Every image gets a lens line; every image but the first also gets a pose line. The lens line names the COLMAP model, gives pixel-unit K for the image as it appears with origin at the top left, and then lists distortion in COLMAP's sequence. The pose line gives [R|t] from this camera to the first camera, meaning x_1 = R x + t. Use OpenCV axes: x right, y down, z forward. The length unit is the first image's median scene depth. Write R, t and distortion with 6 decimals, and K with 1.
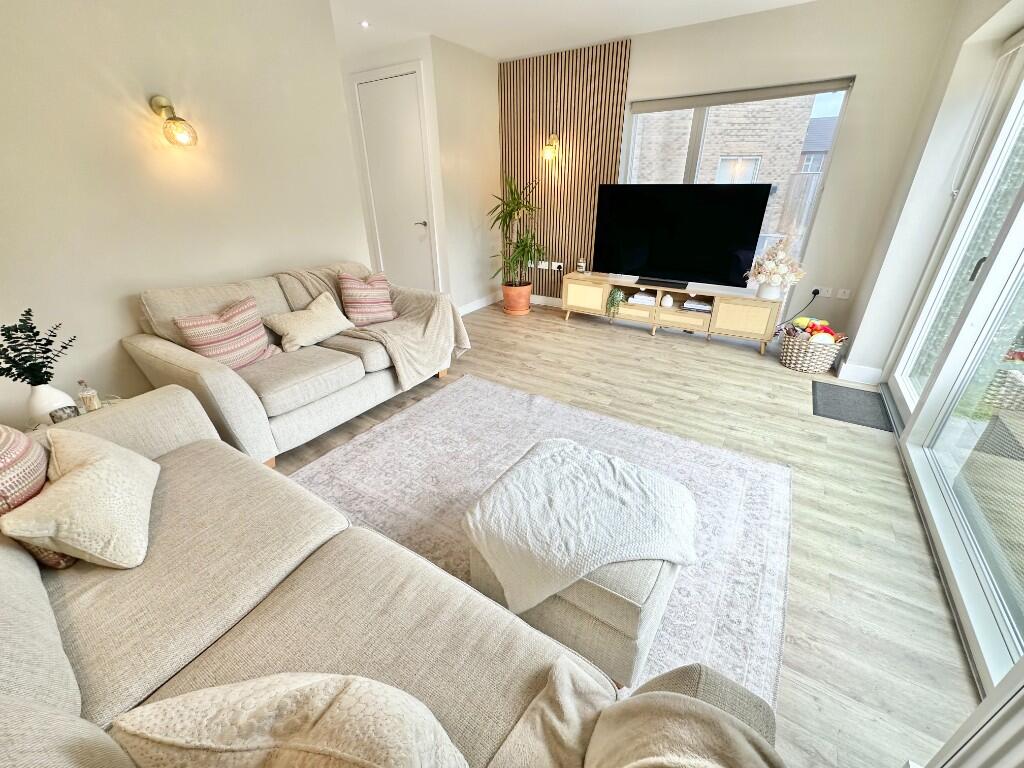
lens RADIAL K [[407.9, 0, 513.0], [0, 407.9, 388.2], [0, 0, 1]] dist [-0.003317, 0.000103]
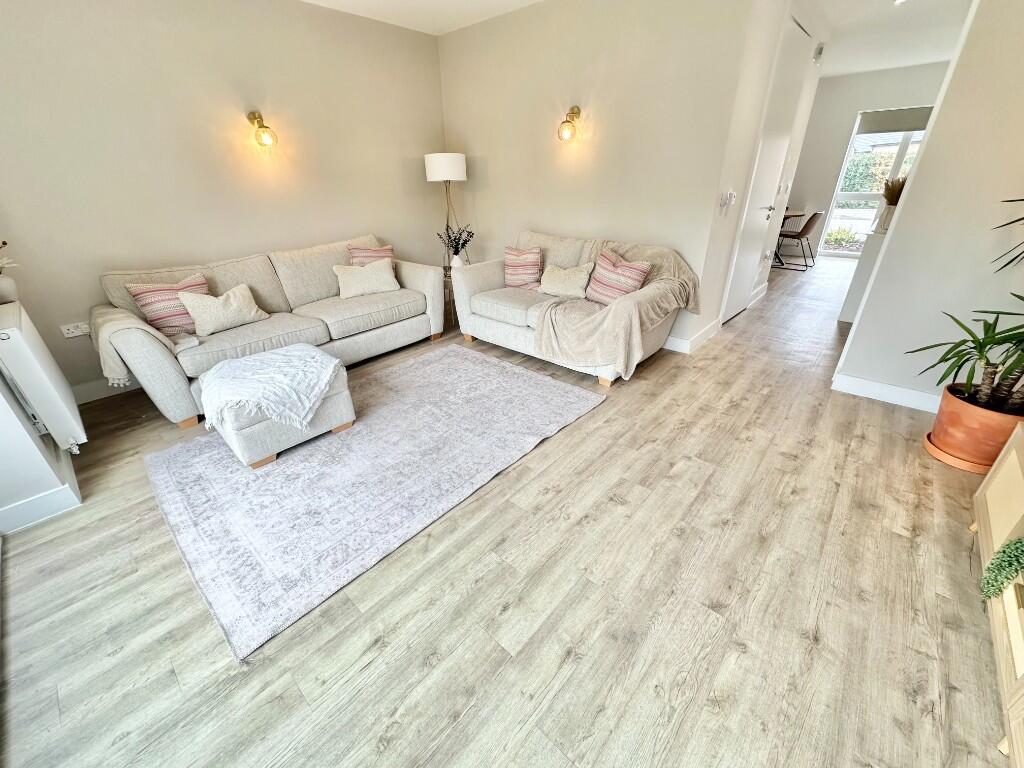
lens RADIAL K [[407.9, 0, 513.2], [0, 407.9, 382.9], [0, 0, 1]] dist [-0.003317, 0.000103]
pose [[-0.151060, 0.462255, -0.873786, 0.761267], [-0.424647, 0.767870, 0.479636, -0.450627], [0.892668, 0.443505, 0.080301, 0.902493]]
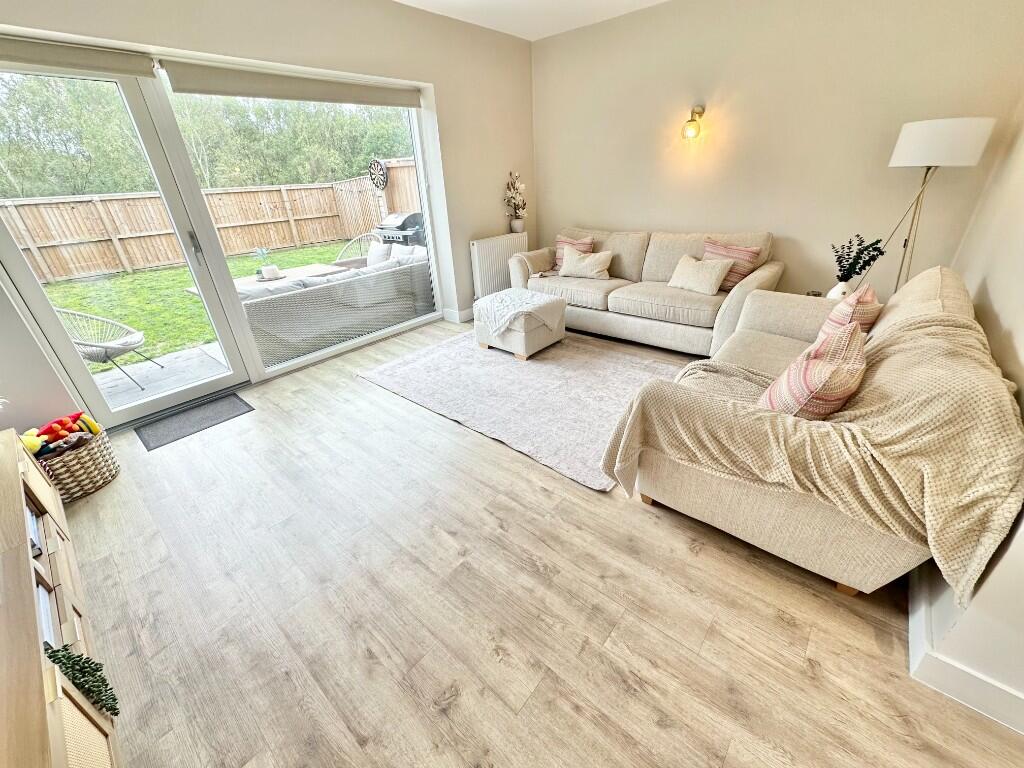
lens RADIAL K [[407.9, 0, 510.6], [0, 407.9, 385.3], [0, 0, 1]] dist [-0.003317, 0.000103]
pose [[-0.989589, -0.010174, 0.143561, -0.073650], [0.110546, 0.584997, 0.803466, -0.741913], [-0.092158, 0.810972, -0.577782, 1.479653]]
